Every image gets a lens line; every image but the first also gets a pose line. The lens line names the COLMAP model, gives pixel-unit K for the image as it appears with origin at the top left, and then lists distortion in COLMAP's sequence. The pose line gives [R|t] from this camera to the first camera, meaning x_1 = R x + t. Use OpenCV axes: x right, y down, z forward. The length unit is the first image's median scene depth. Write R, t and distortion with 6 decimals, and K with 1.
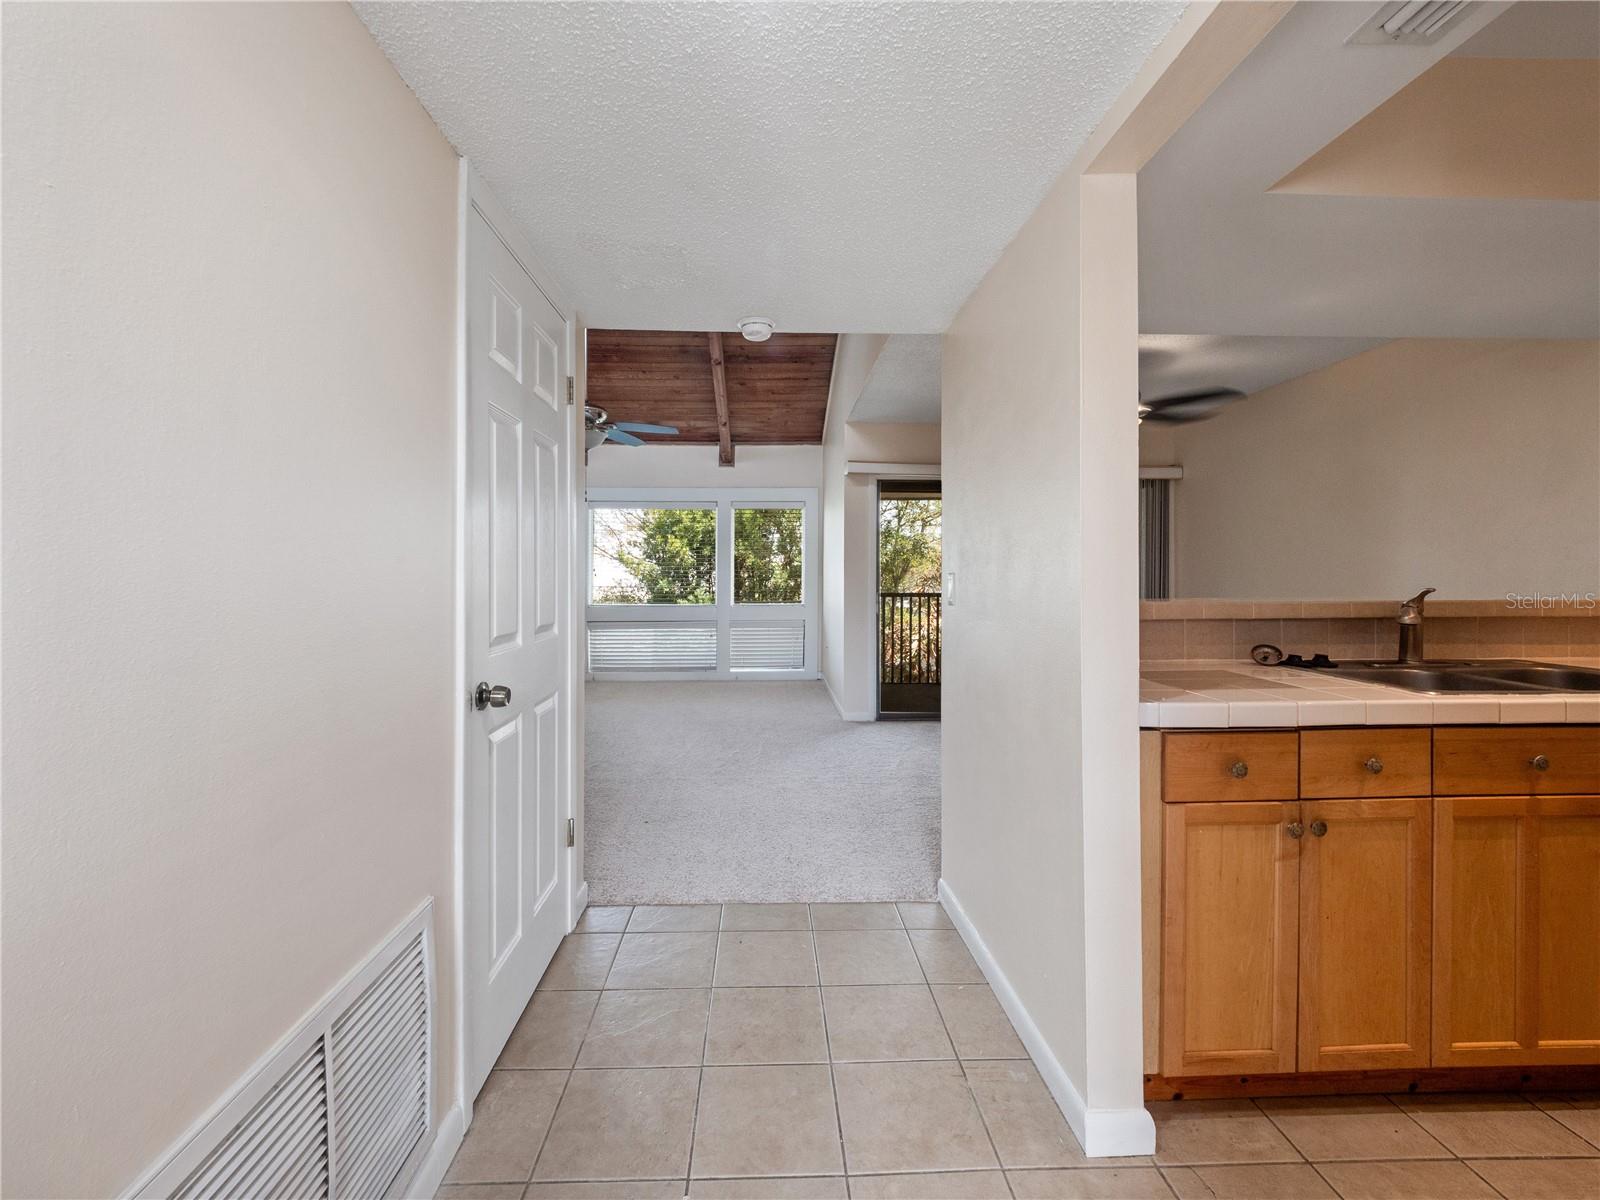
lens RADIAL K [[682.8, 0, 797.1], [0, 682.8, 570.5], [0, 0, 1]] dist [-0.004036, -0.000723]
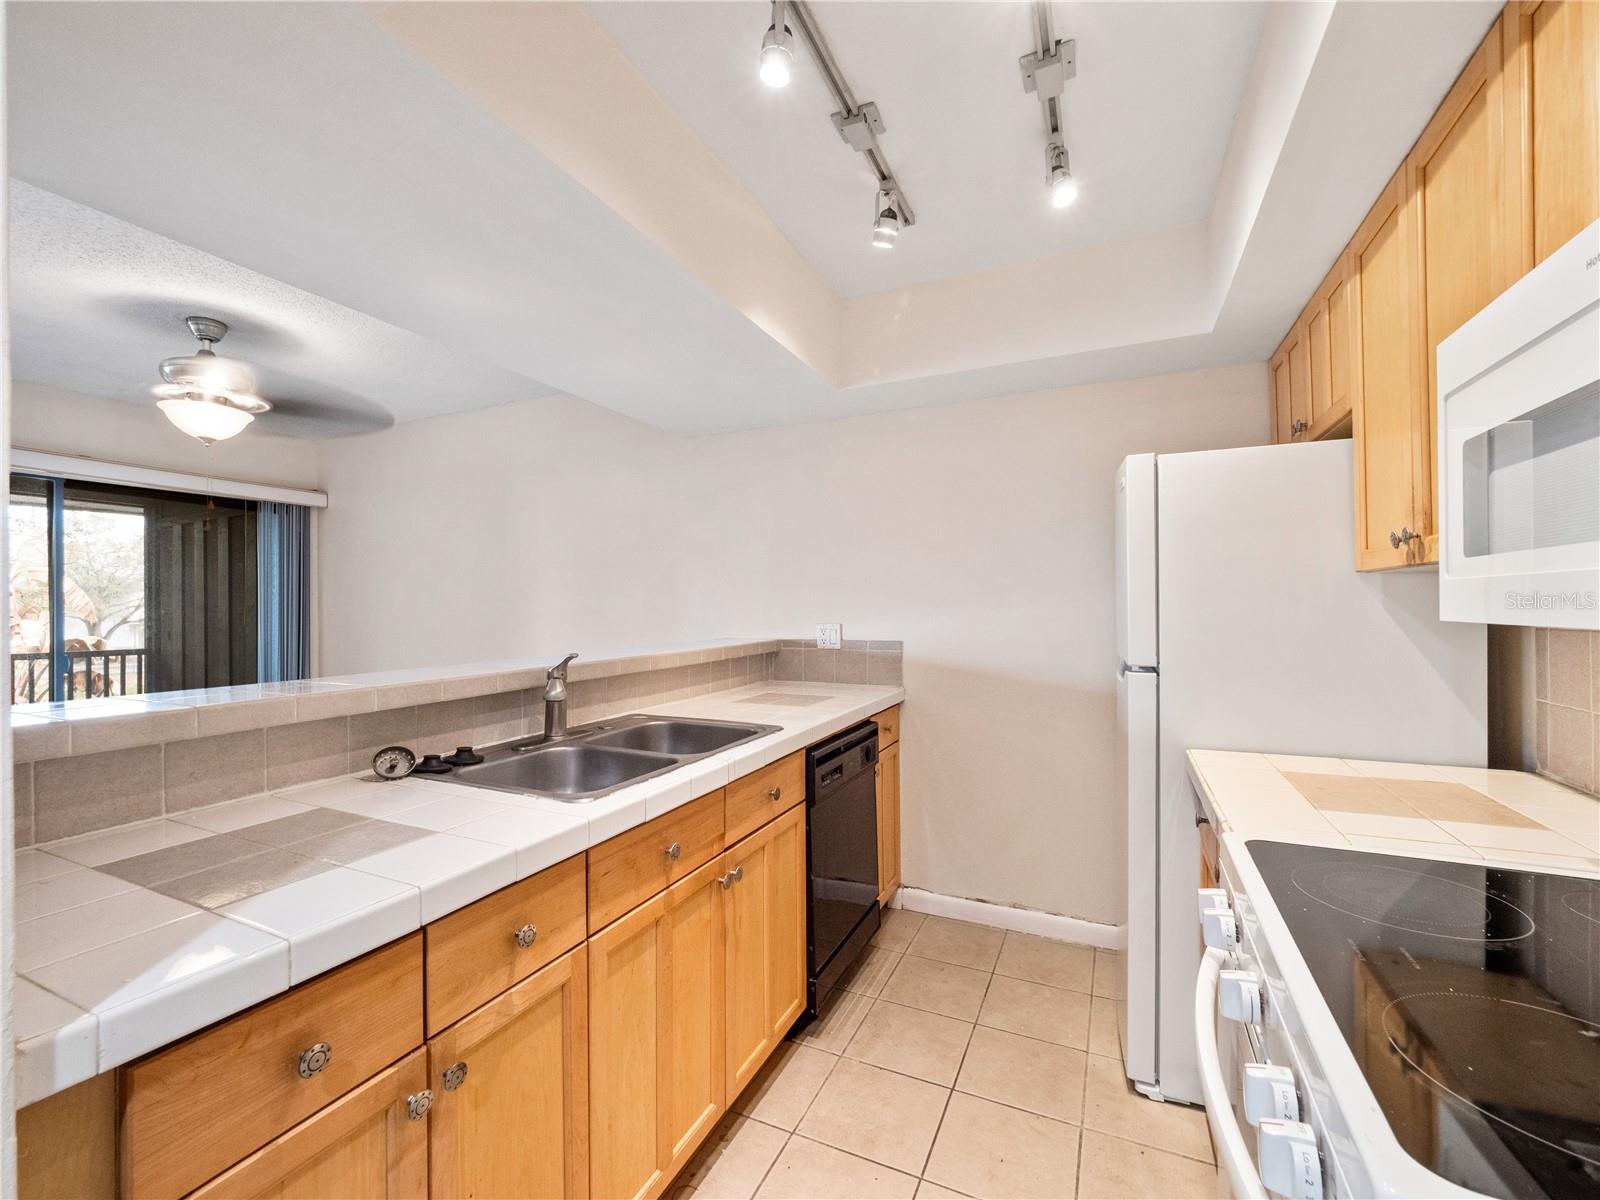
lens RADIAL K [[682.8, 0, 788.3], [0, 682.8, 604.9], [0, 0, 1]] dist [-0.004036, -0.000723]
pose [[0.466365, 0.002243, 0.884589, 0.083193], [0.002311, 0.999990, -0.003753, -0.010332], [-0.884589, 0.003794, 0.466356, 0.102179]]
